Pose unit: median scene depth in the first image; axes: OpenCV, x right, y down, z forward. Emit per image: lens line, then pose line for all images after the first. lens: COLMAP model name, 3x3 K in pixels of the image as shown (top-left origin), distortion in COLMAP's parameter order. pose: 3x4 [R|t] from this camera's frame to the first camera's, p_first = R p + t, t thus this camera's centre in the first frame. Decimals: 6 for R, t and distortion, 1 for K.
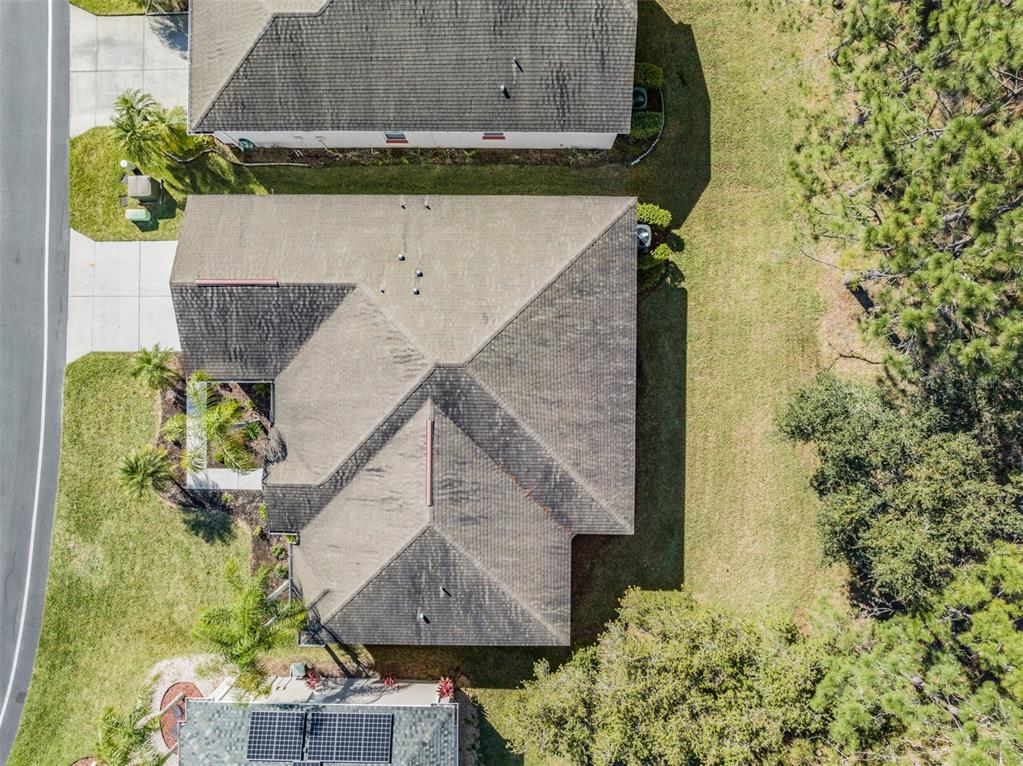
lens RADIAL K [[716.7, 0, 511.5], [0, 716.7, 383.0], [0, 0, 1]] dist [-0.035012, -0.004875]
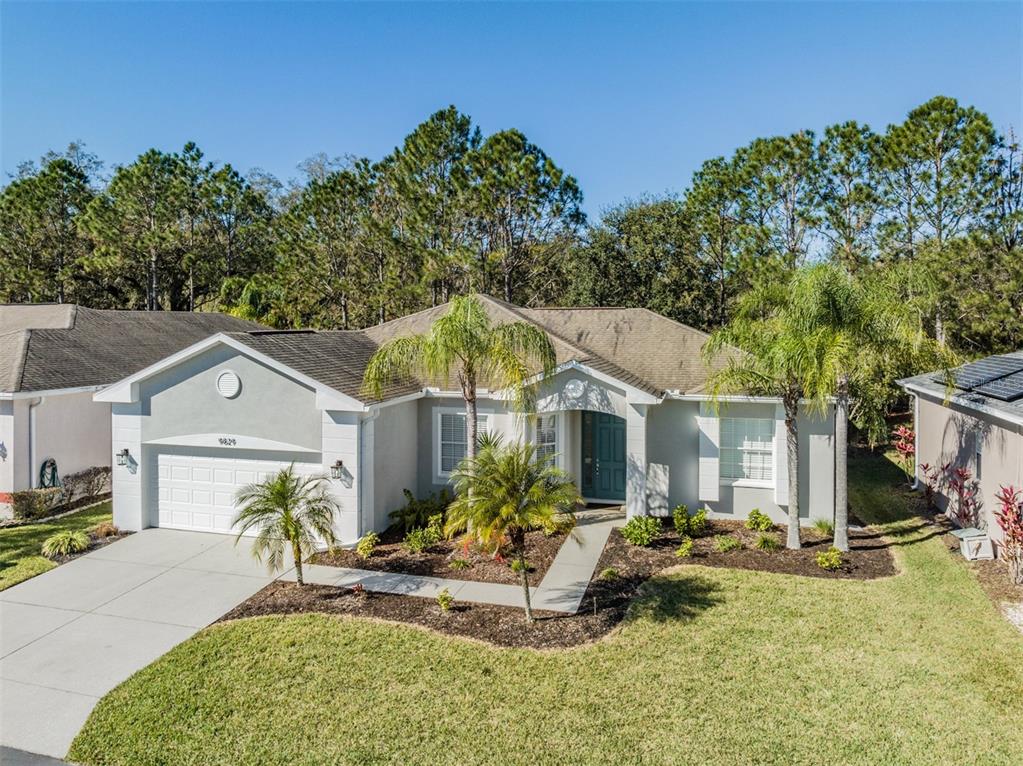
lens RADIAL K [[741.8, 0, 510.5], [0, 741.8, 319.3], [0, 0, 1]] dist [-0.034786, 0.002872]
pose [[0.251276, 0.006836, 0.967891, -0.868086], [0.967913, 0.000676, -0.251286, 0.217207], [-0.002372, 0.999976, -0.006447, 0.838855]]
